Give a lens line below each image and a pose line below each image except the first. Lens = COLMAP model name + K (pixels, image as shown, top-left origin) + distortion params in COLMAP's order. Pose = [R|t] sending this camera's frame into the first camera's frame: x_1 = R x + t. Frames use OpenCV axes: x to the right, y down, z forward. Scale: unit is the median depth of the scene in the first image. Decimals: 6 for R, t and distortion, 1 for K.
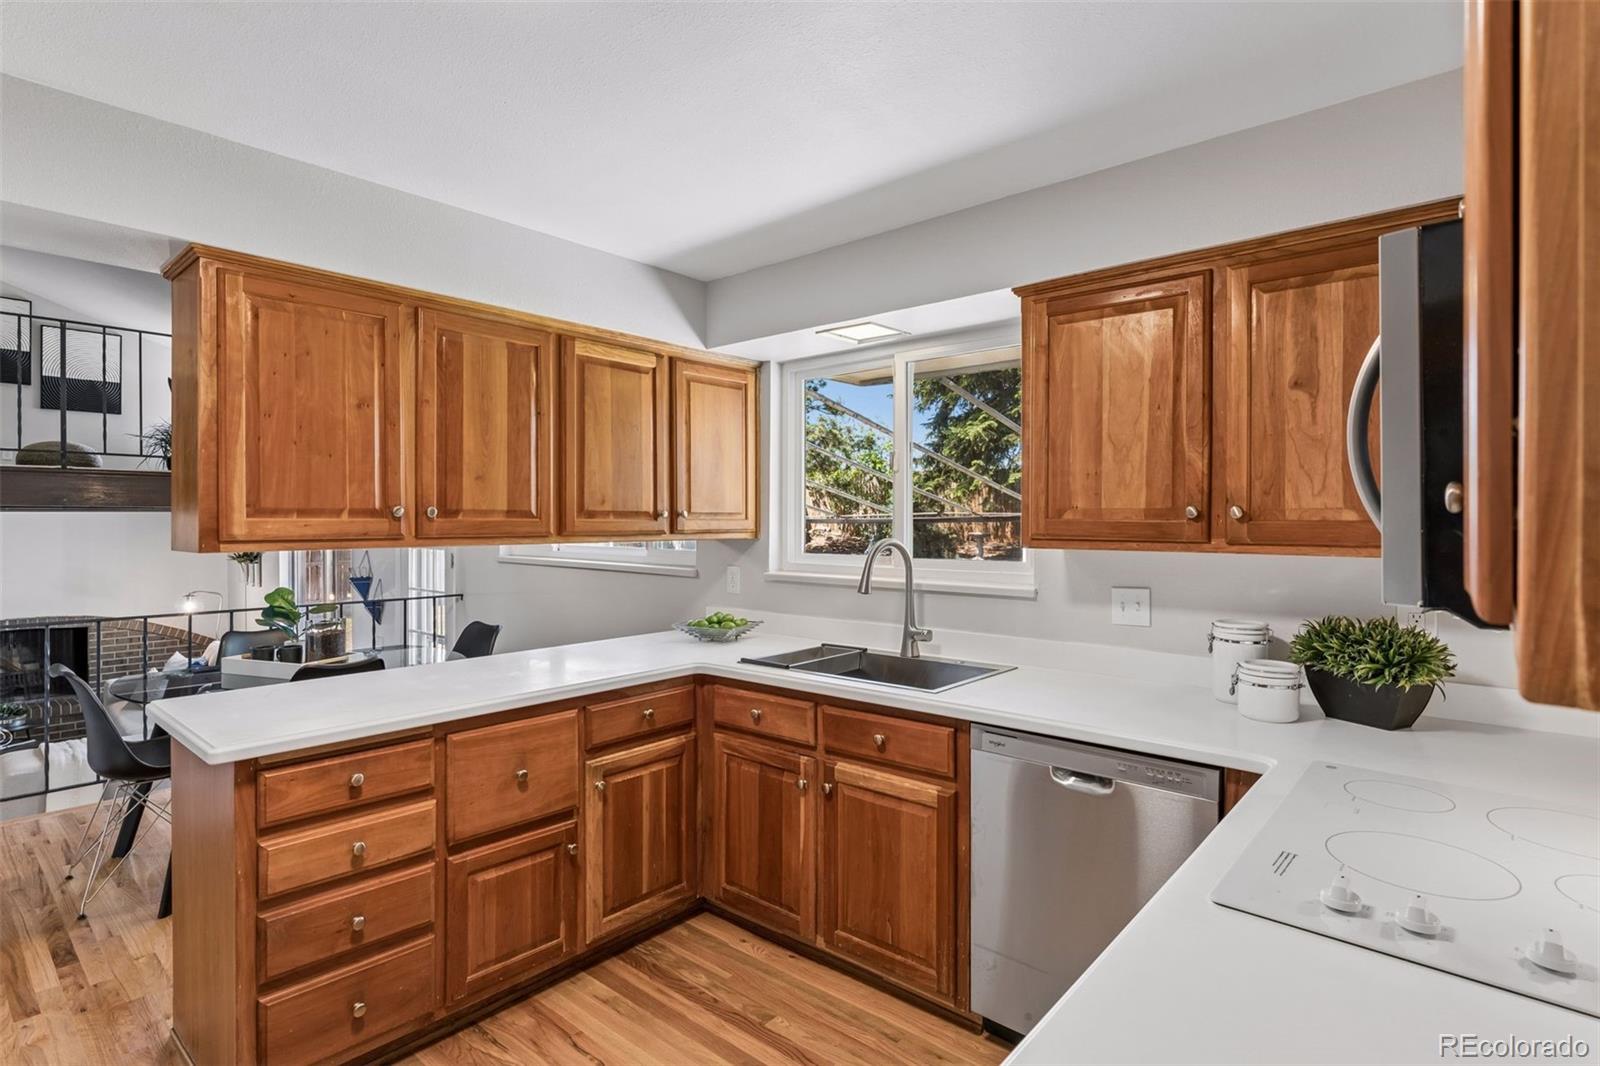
lens RADIAL K [[808.0, 0, 800.0], [0, 808.0, 533.0], [0, 0, 1]] dist [-0.005484, -0.000313]
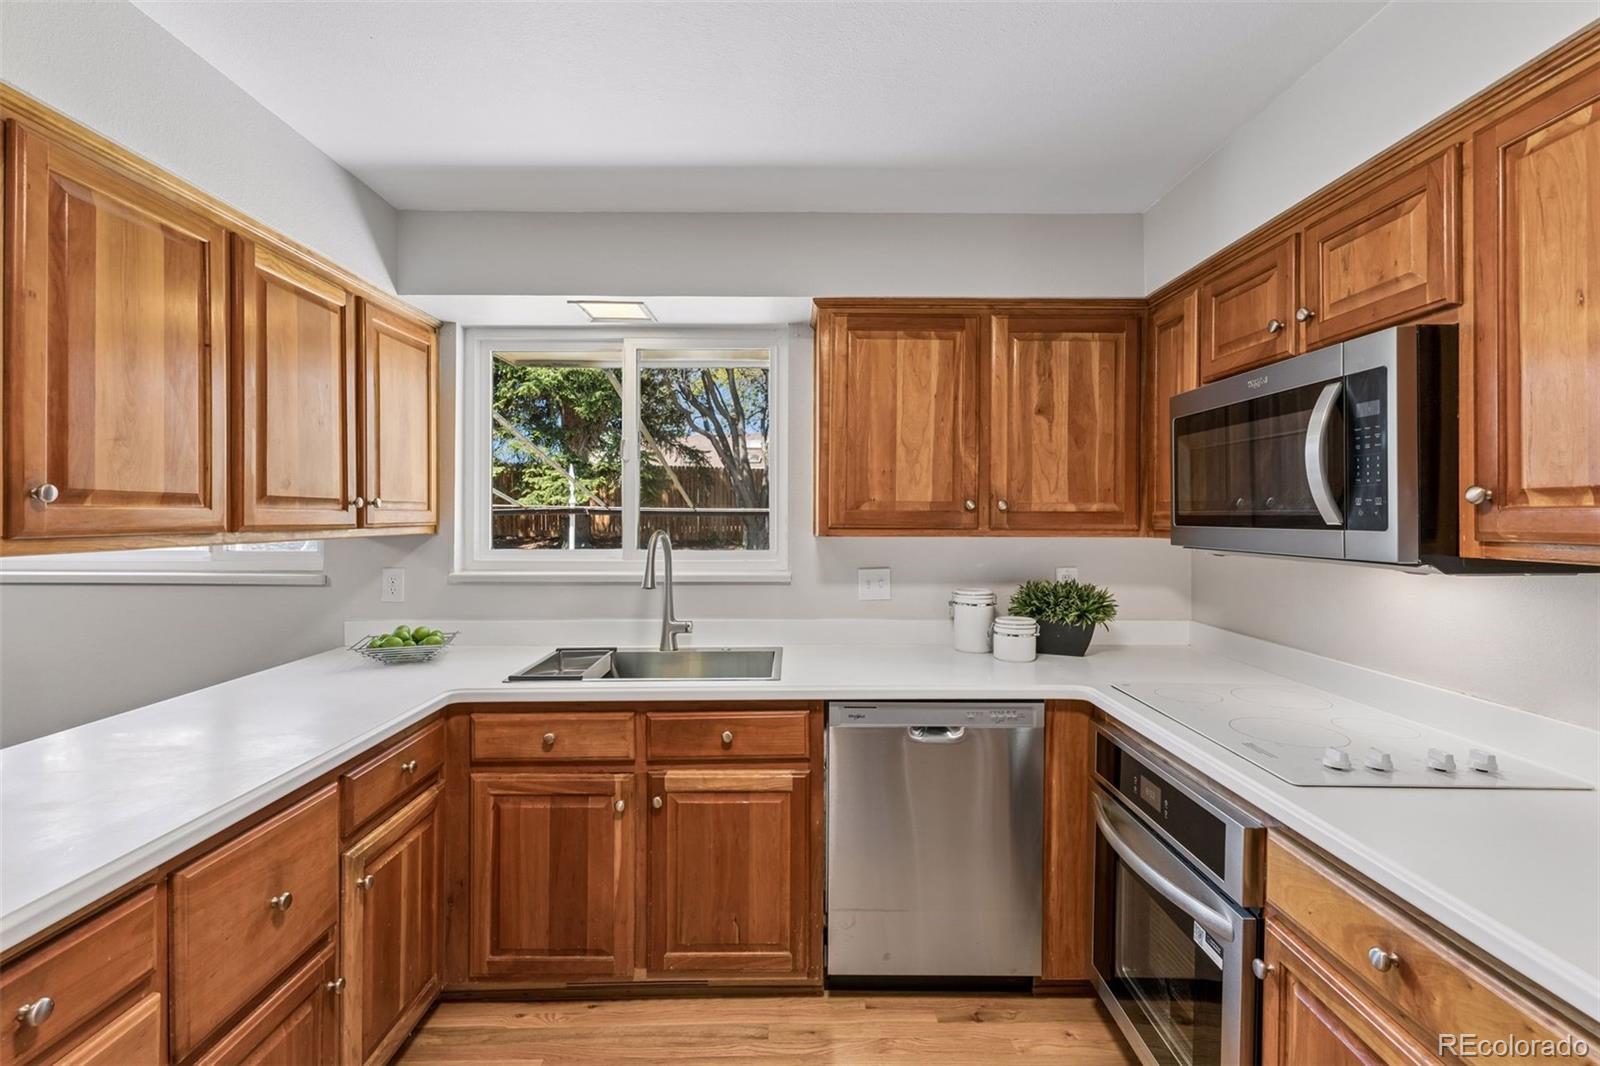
lens RADIAL K [[738.8, 0, 806.7], [0, 738.8, 521.1], [0, 0, 1]] dist [0.001117, 0.000067]
pose [[0.746869, -0.005968, 0.664944, -0.394582], [0.010081, 0.999946, -0.002348, -0.000004], [-0.664894, 0.008457, 0.746890, 0.255399]]
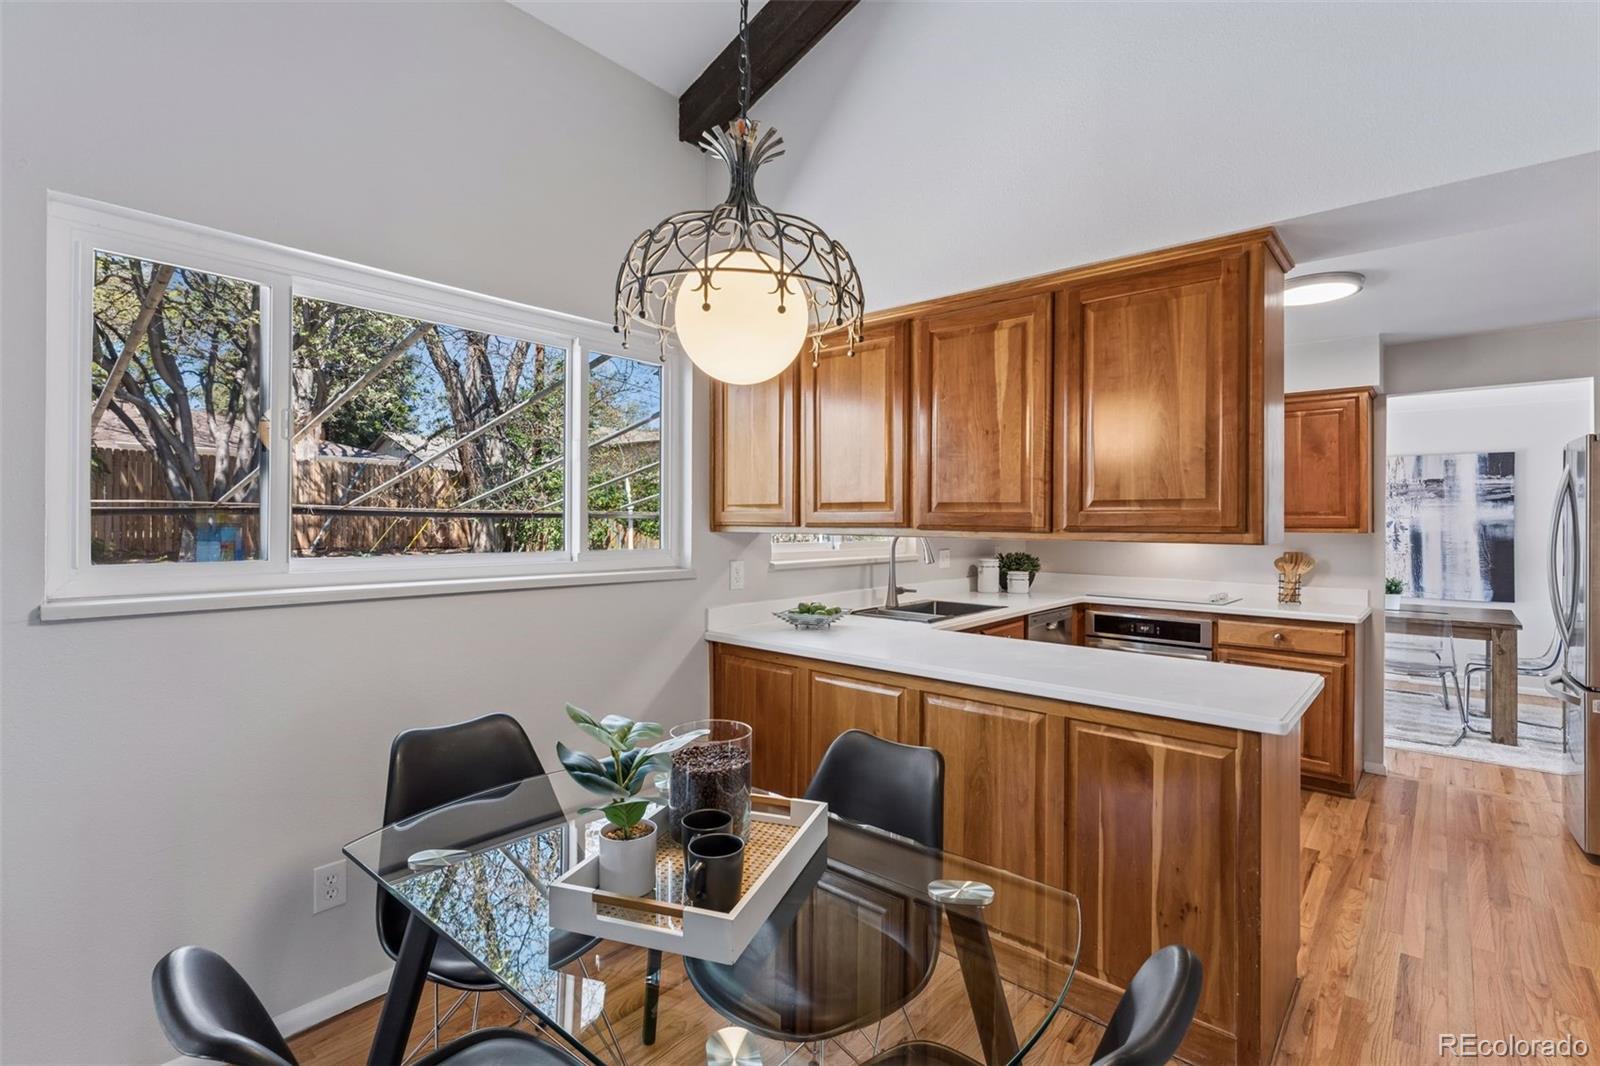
lens RADIAL K [[746.2, 0, 800.0], [0, 746.2, 533.0], [0, 0, 1]] dist [-0.001485, -0.000512]
pose [[-0.010244, -0.018604, 0.999774, -1.451894], [0.010017, 0.999775, 0.018706, -0.011420], [-0.999897, 0.010206, -0.010055, 1.388794]]
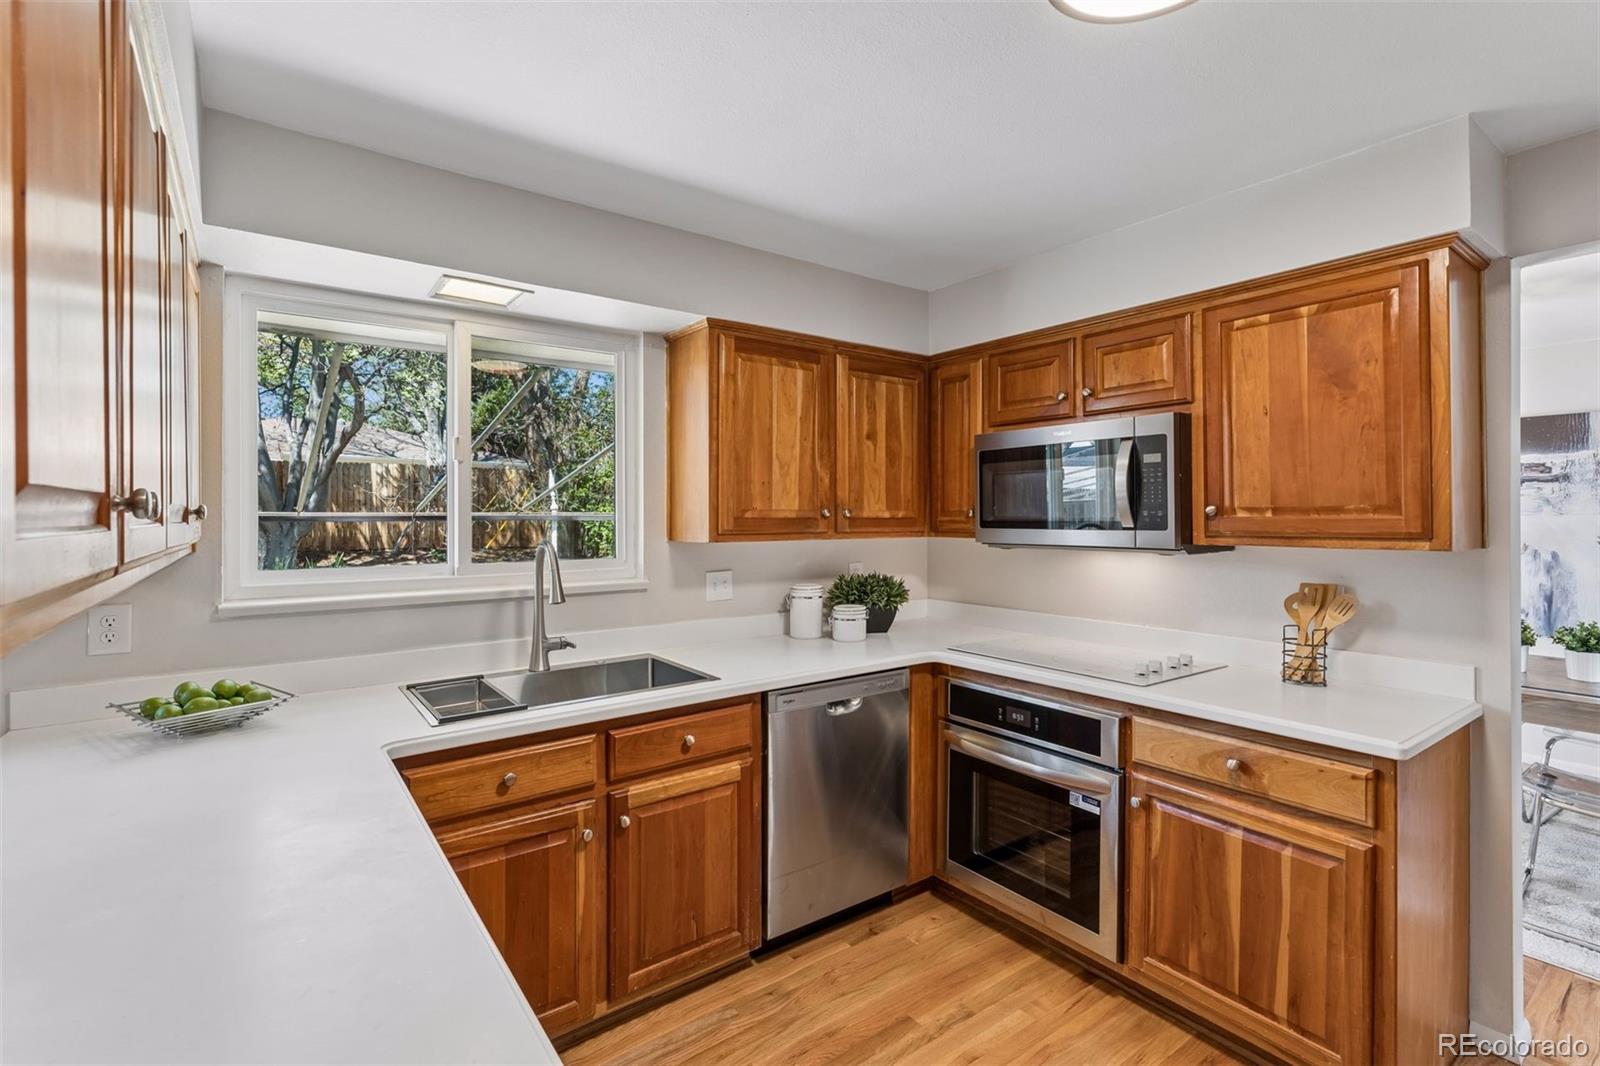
lens RADIAL K [[738.8, 0, 806.7], [0, 738.8, 521.1], [0, 0, 1]] dist [0.001117, 0.000067]
pose [[0.204892, -0.009027, 0.978743, -0.714911], [0.018466, 0.999815, 0.005356, -0.014934], [-0.978610, 0.016976, 0.205021, 0.628718]]
